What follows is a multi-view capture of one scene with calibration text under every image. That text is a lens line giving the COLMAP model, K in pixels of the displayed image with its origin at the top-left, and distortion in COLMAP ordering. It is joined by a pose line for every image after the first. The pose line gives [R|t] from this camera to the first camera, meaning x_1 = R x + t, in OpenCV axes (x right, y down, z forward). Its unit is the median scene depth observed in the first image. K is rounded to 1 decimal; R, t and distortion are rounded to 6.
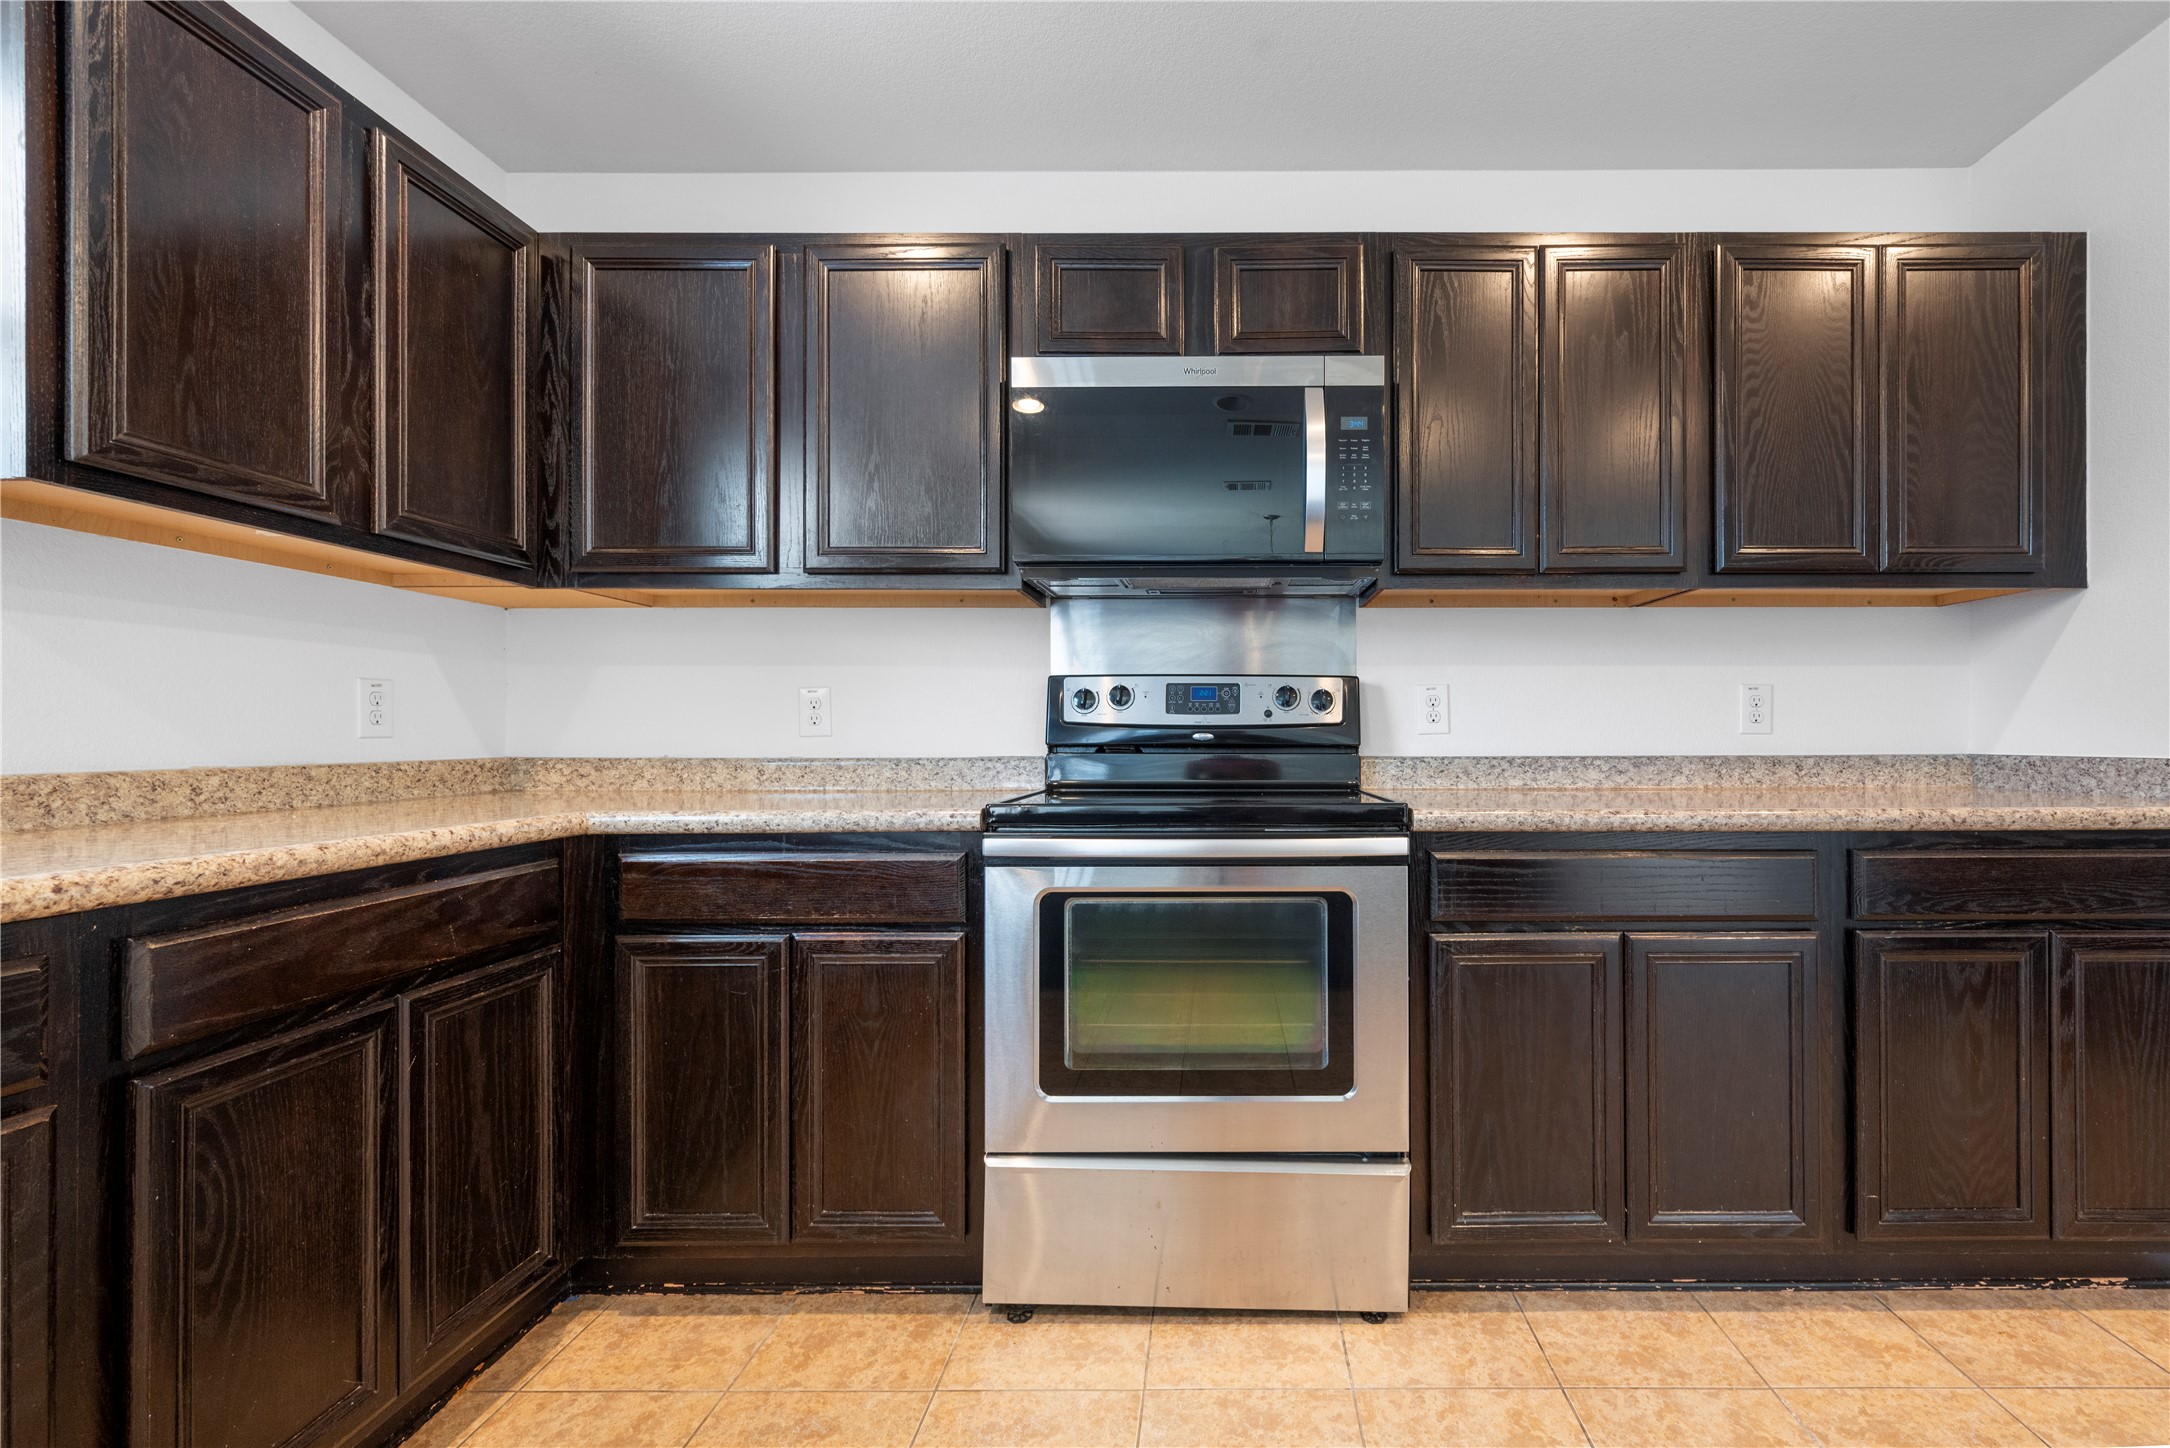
lens RADIAL K [[867.7, 0, 1160.1], [0, 867.7, 736.4], [0, 0, 1]] dist [0.001053, 0.000072]
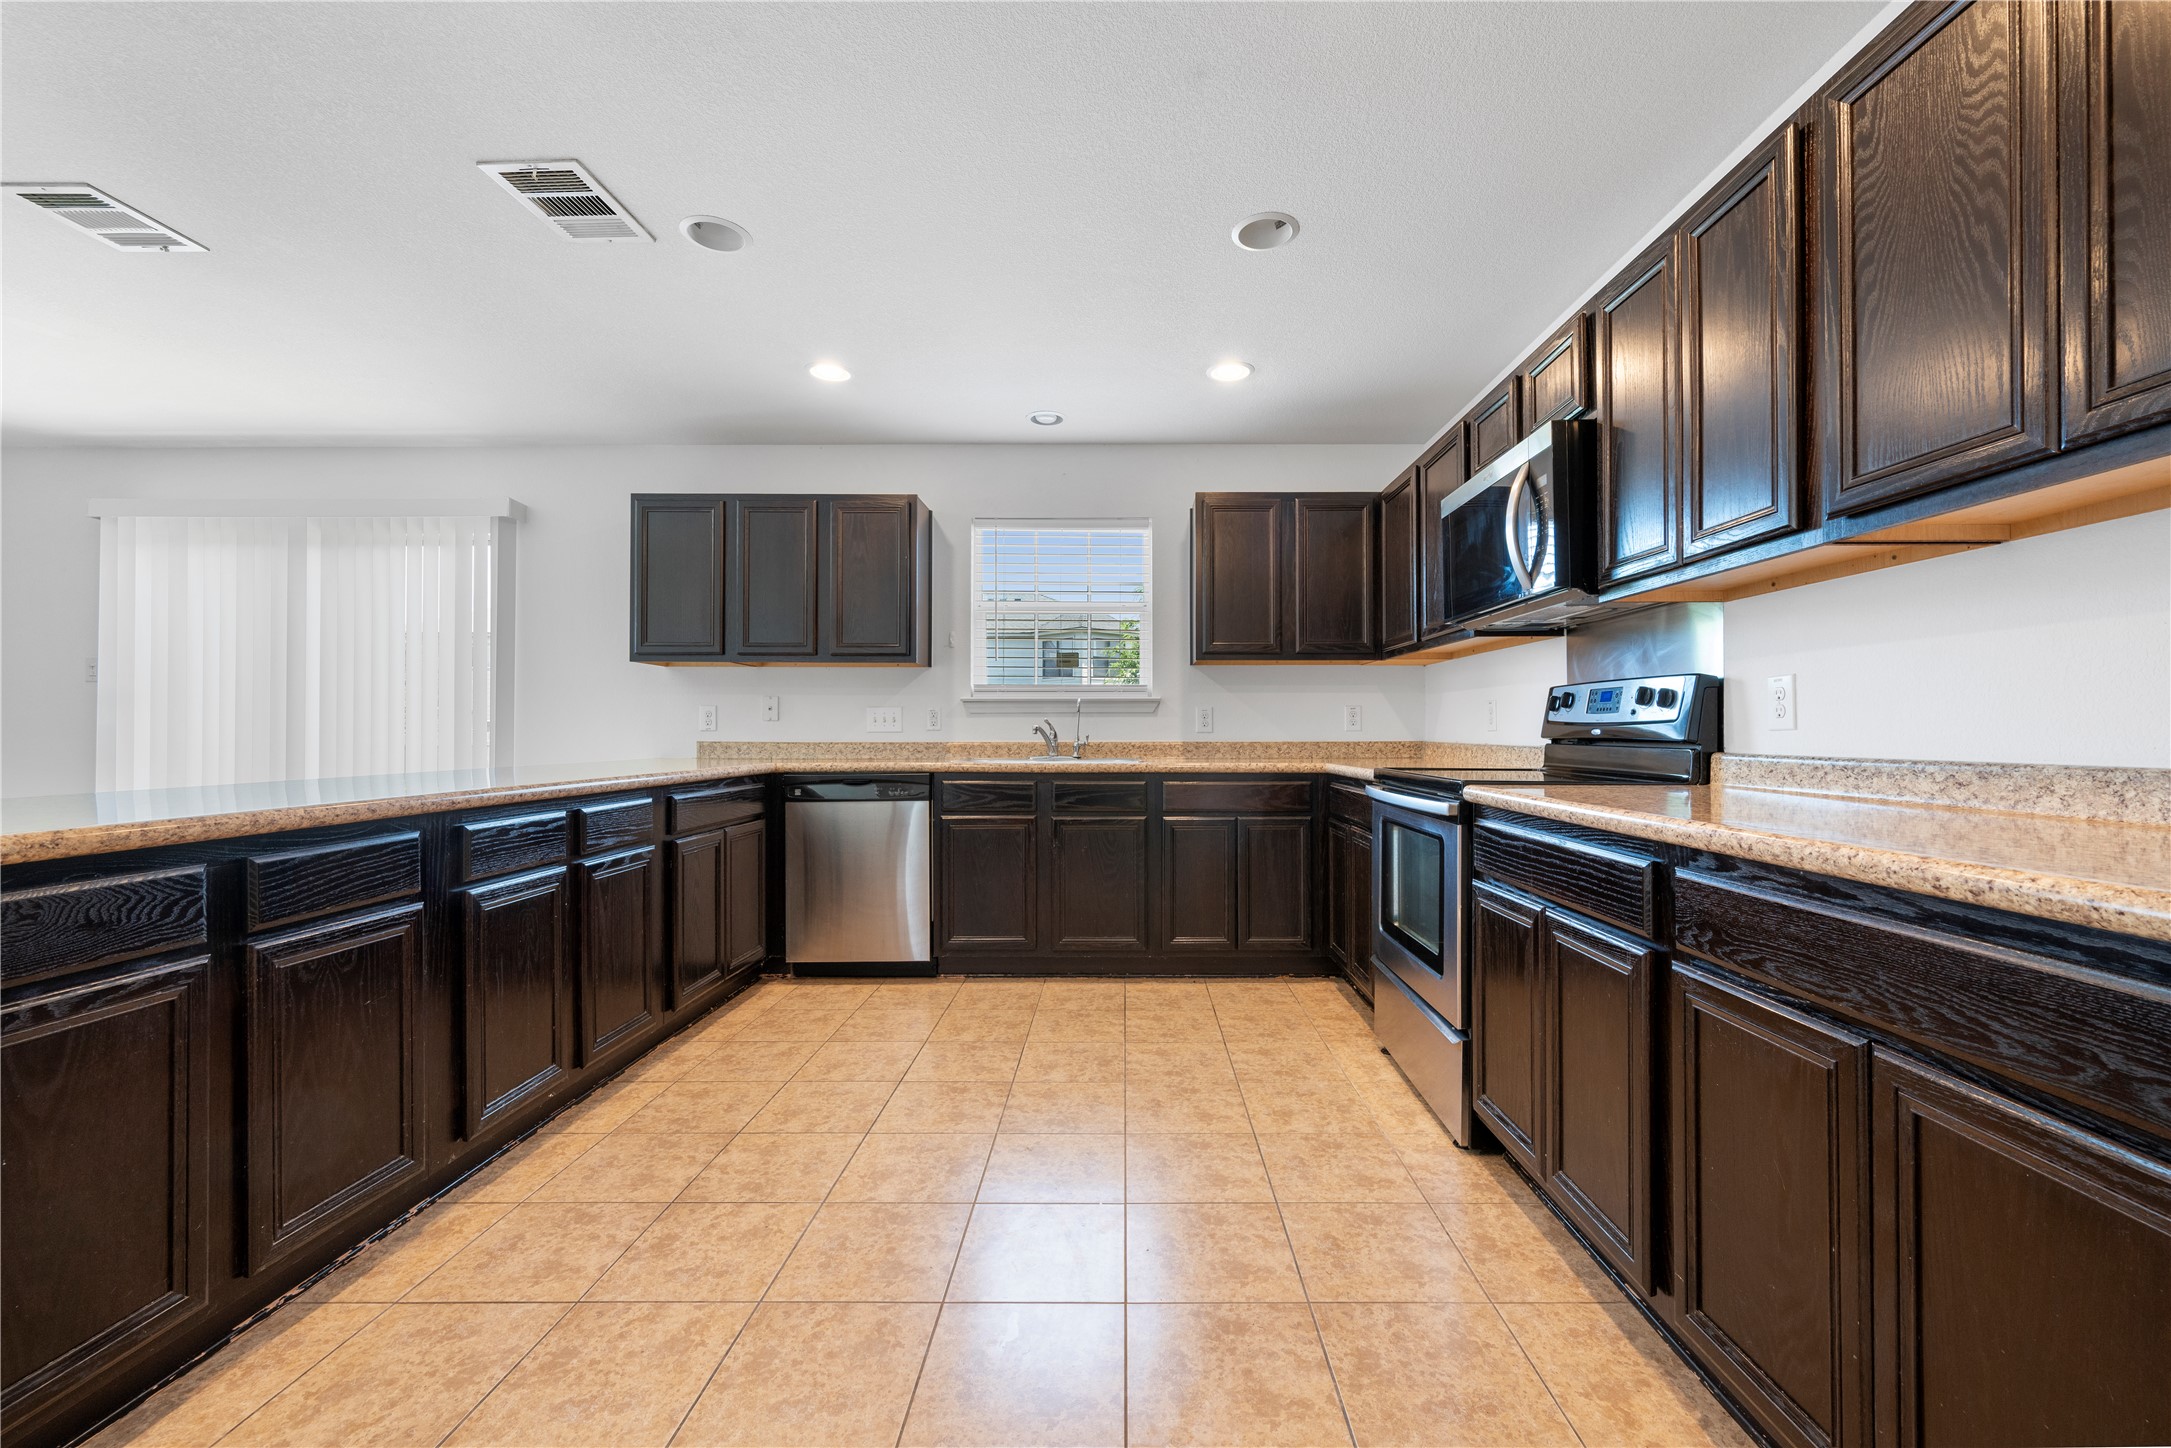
lens RADIAL K [[868.1, 0, 1134.9], [0, 868.1, 725.9], [0, 0, 1]] dist [0.001053, 0.000072]
pose [[0.014534, -0.003567, -0.999888, 1.550811], [0.000806, 0.999993, -0.003556, -0.005398], [0.999894, -0.000754, 0.014537, 0.423525]]
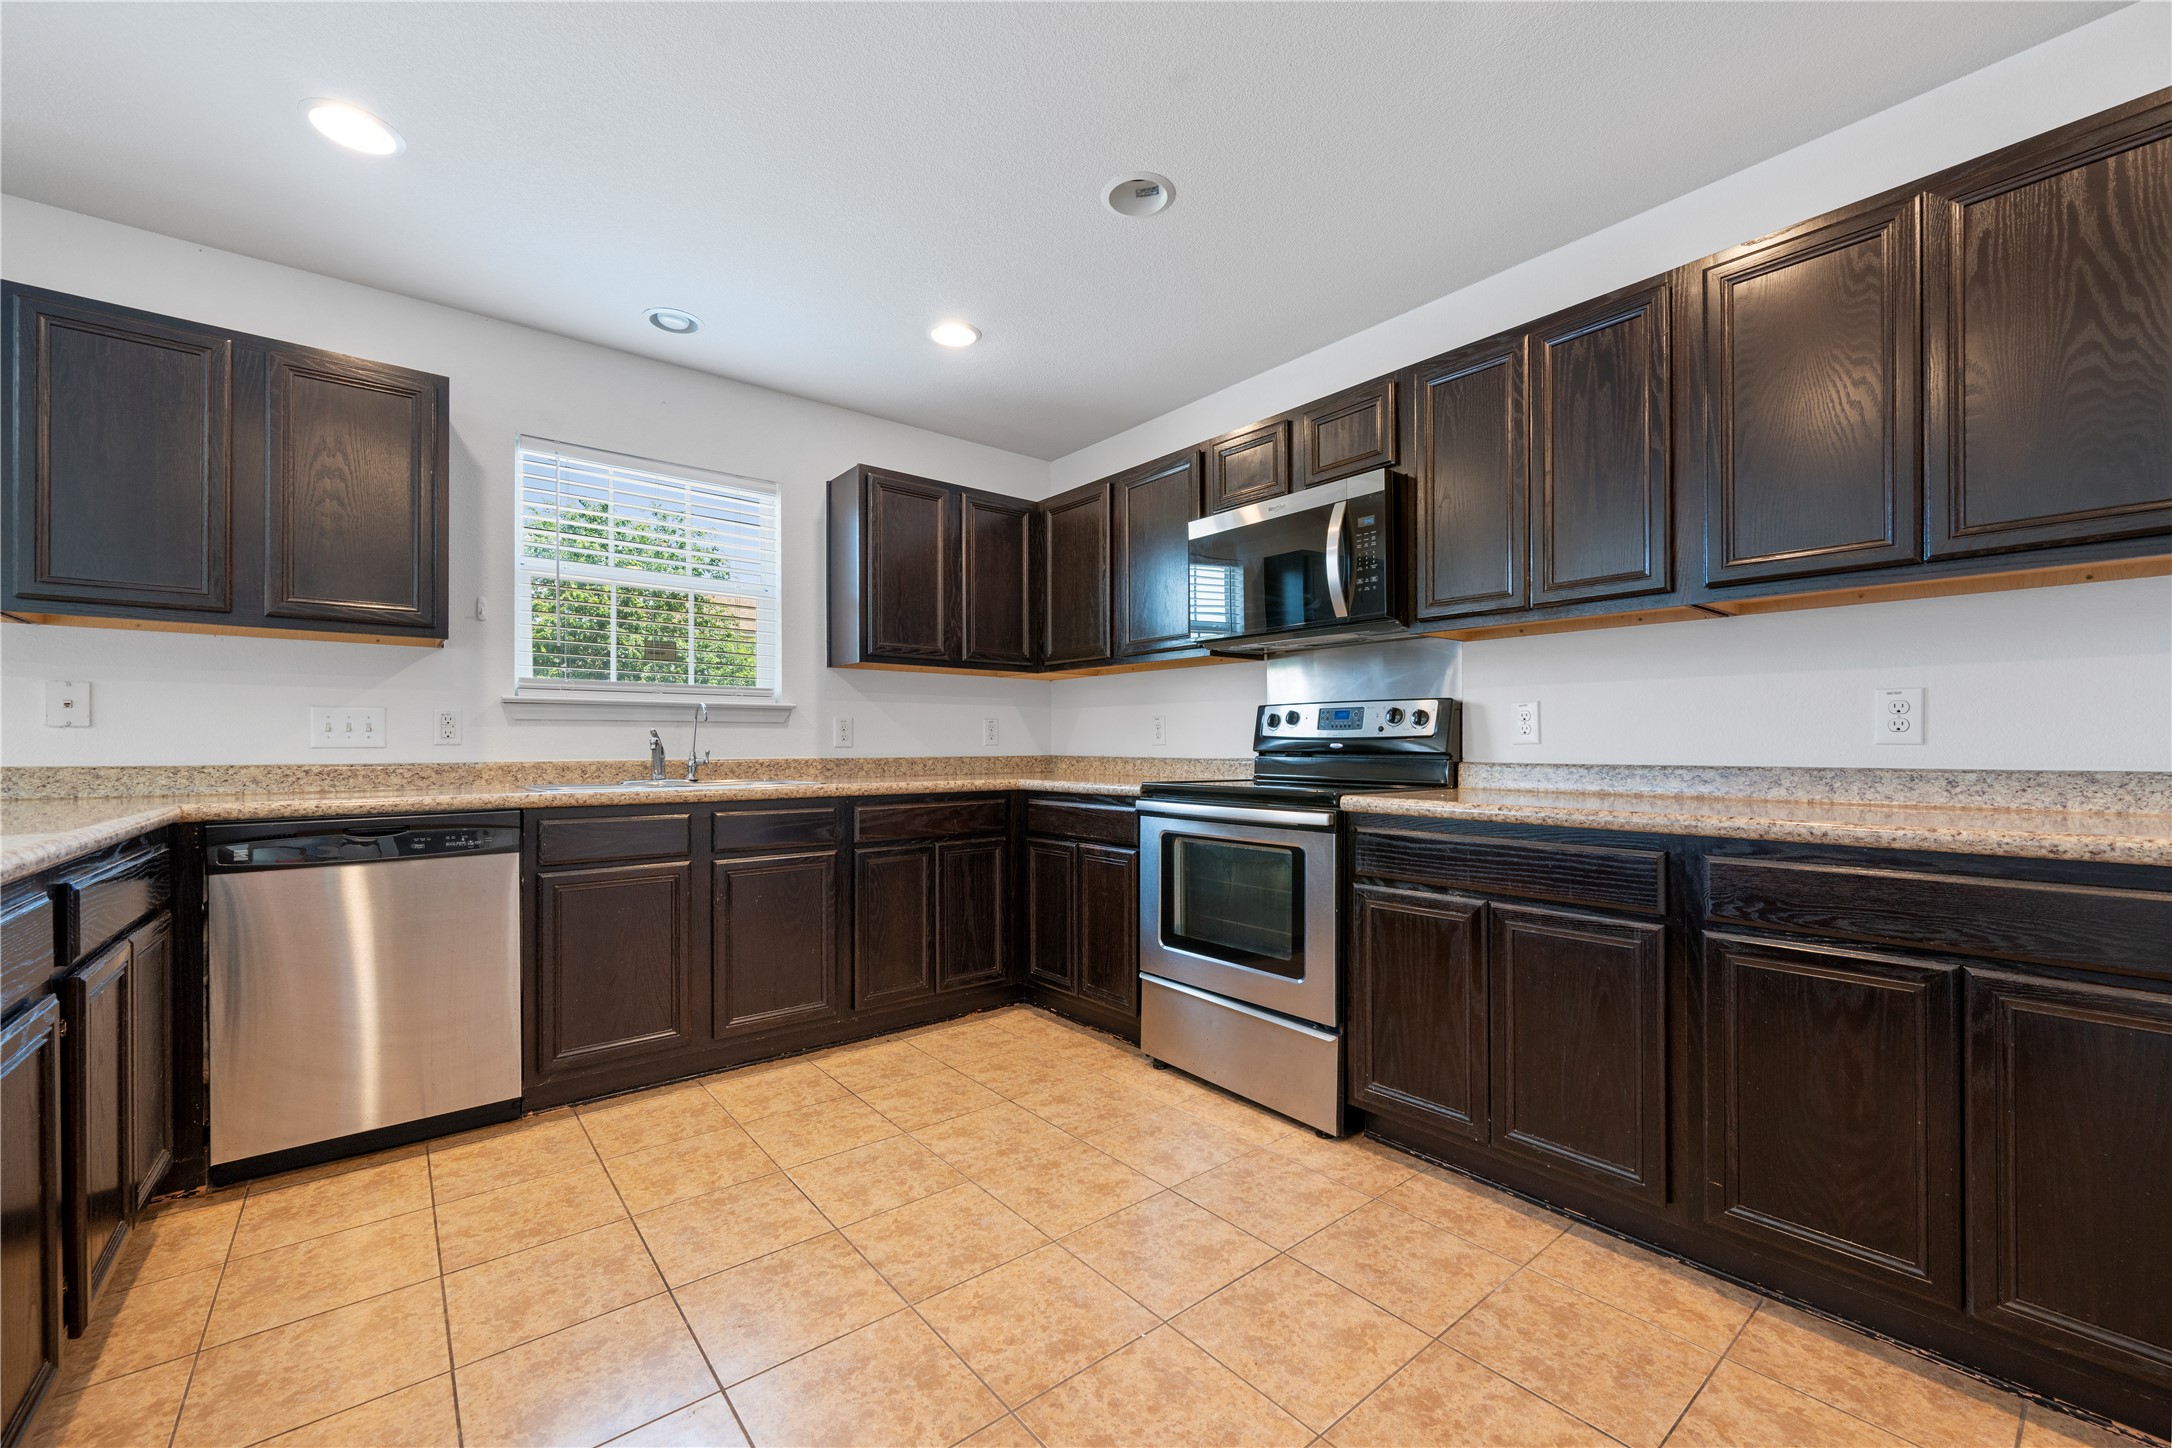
lens RADIAL K [[868.5, 0, 1097.8], [0, 868.5, 742.3], [0, 0, 1]] dist [0.001053, 0.000072]
pose [[0.640208, -0.000640, -0.768202, 1.075132], [0.000315, 1.000000, -0.000571, -0.005355], [0.768202, 0.000124, 0.640208, -0.235874]]
